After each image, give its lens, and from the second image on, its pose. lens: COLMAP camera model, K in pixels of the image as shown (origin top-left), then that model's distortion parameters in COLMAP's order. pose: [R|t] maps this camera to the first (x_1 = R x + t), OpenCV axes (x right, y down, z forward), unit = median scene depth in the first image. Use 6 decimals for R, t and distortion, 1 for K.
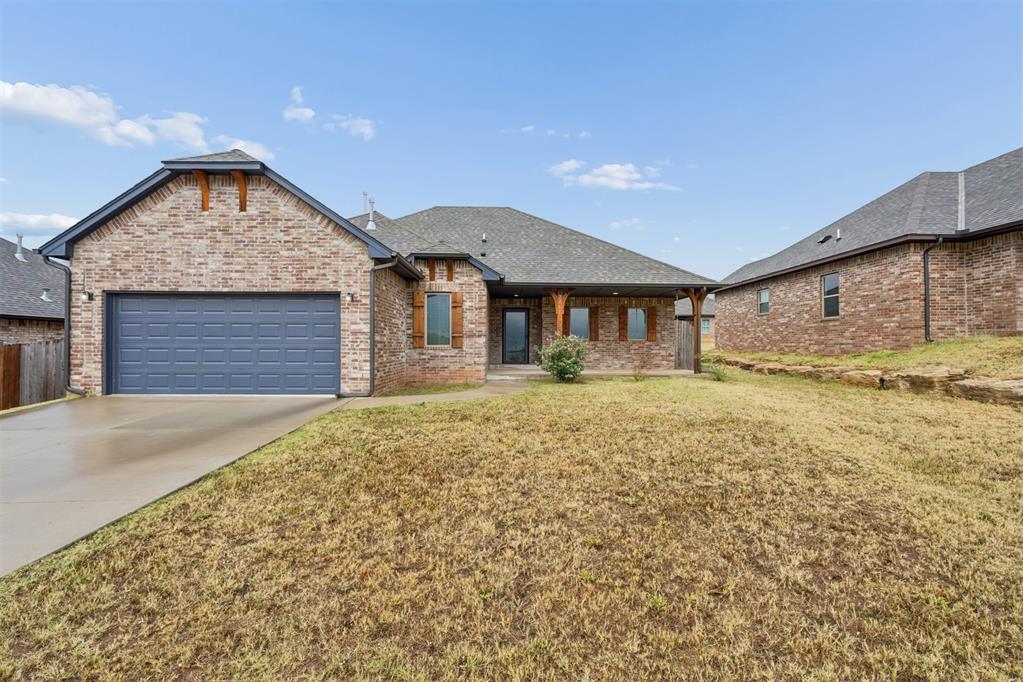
lens RADIAL K [[463.7, 0, 511.5], [0, 463.7, 341.0], [0, 0, 1]] dist [-0.002595, 0.001003]
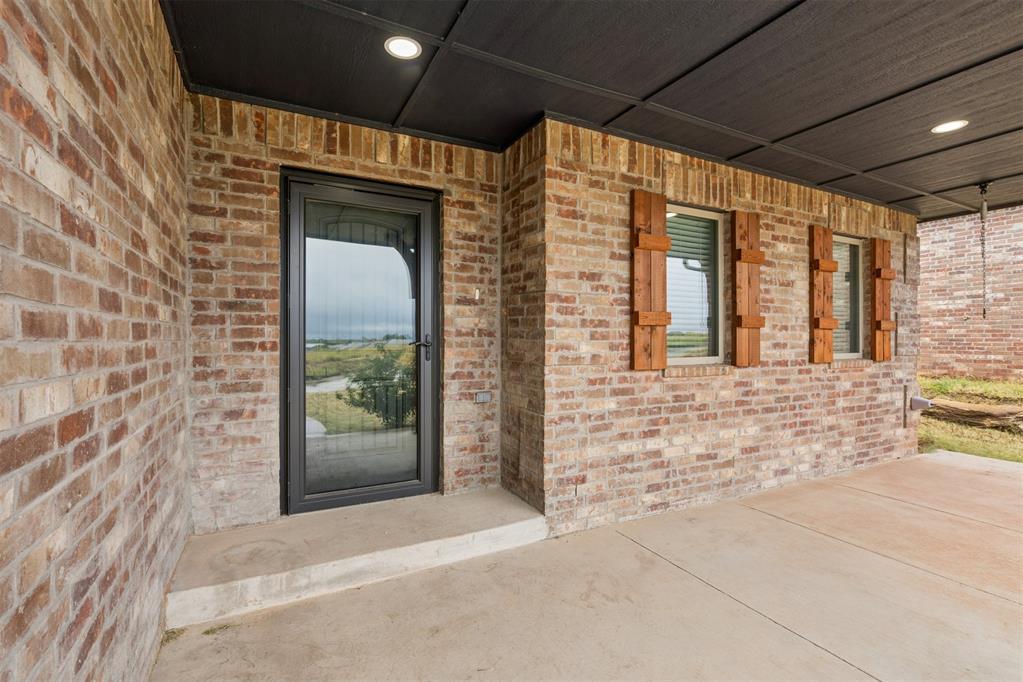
lens RADIAL K [[463.7, 0, 511.5], [0, 463.7, 341.0], [0, 0, 1]] dist [-0.002595, 0.001003]
pose [[0.894385, -0.005035, 0.447269, -0.027617], [-0.004262, 0.999795, 0.019777, -0.021486], [-0.447277, -0.019595, 0.894181, 1.120518]]
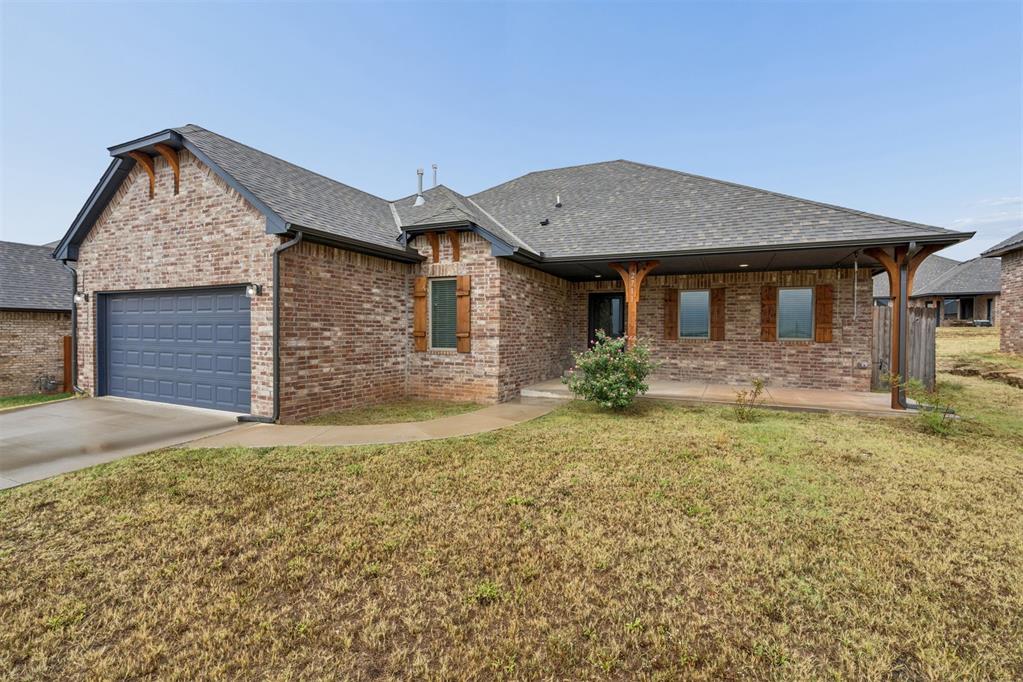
lens RADIAL K [[461.3, 0, 513.1], [0, 461.3, 333.3], [0, 0, 1]] dist [-0.001170, 0.000567]
pose [[0.897189, 0.007550, -0.441583, 0.271892], [-0.000559, 0.999872, 0.015960, -0.027020], [0.441647, -0.014073, 0.897079, 0.384936]]
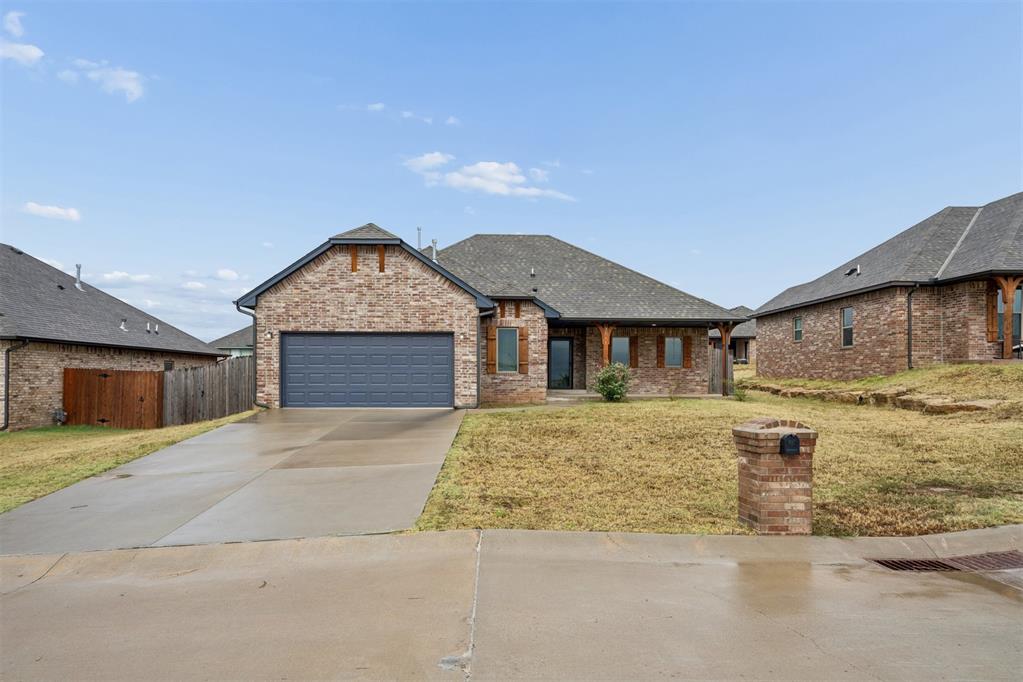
lens RADIAL K [[672.3, 0, 511.6], [0, 672.3, 376.1], [0, 0, 1]] dist [0.009153, 0.000859]
pose [[0.999845, -0.000795, 0.017576, -0.178886], [0.000582, 0.999926, 0.012151, 0.000238], [-0.017584, -0.012139, 0.999772, -0.745334]]
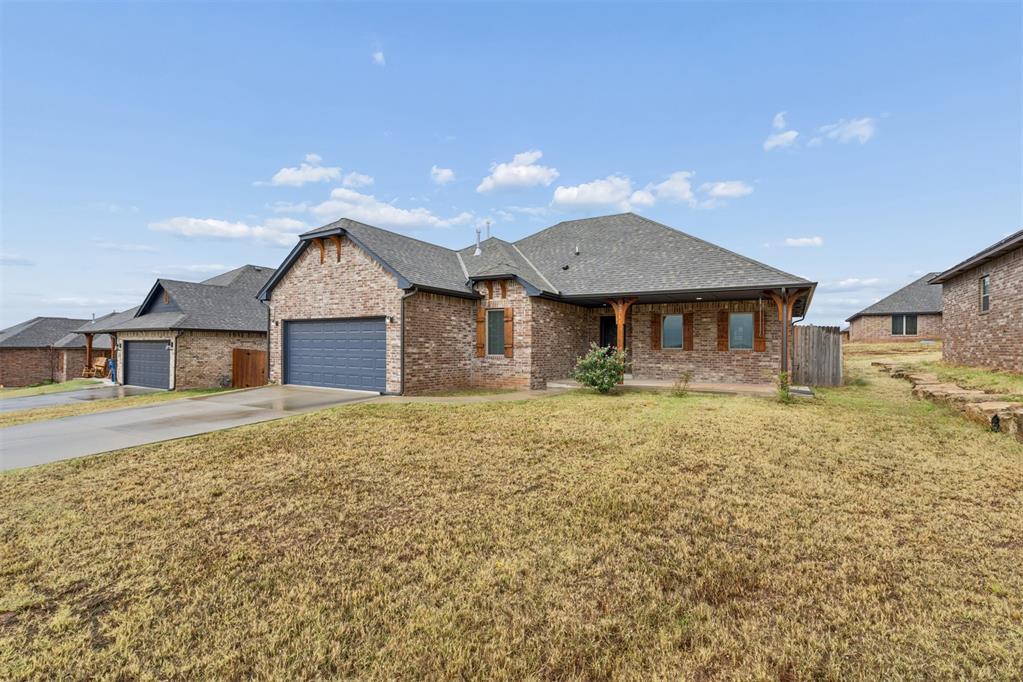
lens RADIAL K [[463.7, 0, 511.5], [0, 463.7, 341.0], [0, 0, 1]] dist [-0.002595, 0.001003]
pose [[0.844778, -0.001833, -0.535114, 0.491592], [0.001418, 0.999998, -0.001187, -0.023858], [0.535116, 0.000244, 0.844779, 0.051861]]
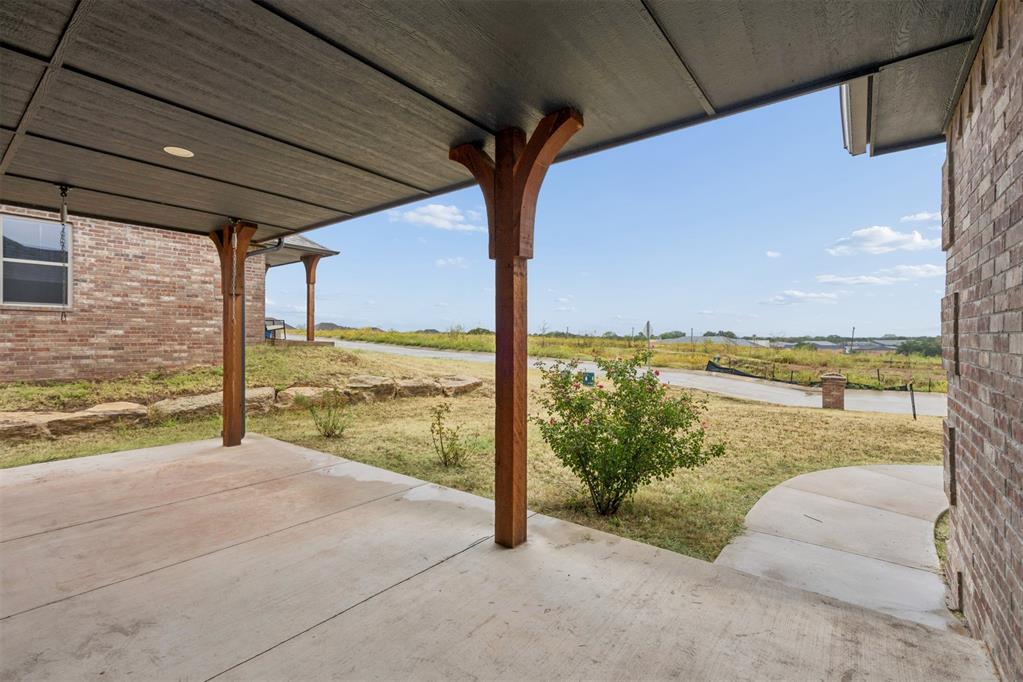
lens RADIAL K [[463.7, 0, 511.5], [0, 463.7, 341.0], [0, 0, 1]] dist [-0.002595, 0.001003]
pose [[-0.778127, -0.009842, 0.628030, -0.031281], [-0.014661, 0.999889, -0.002495, -0.022766], [-0.627936, -0.011149, -0.778185, 1.315446]]
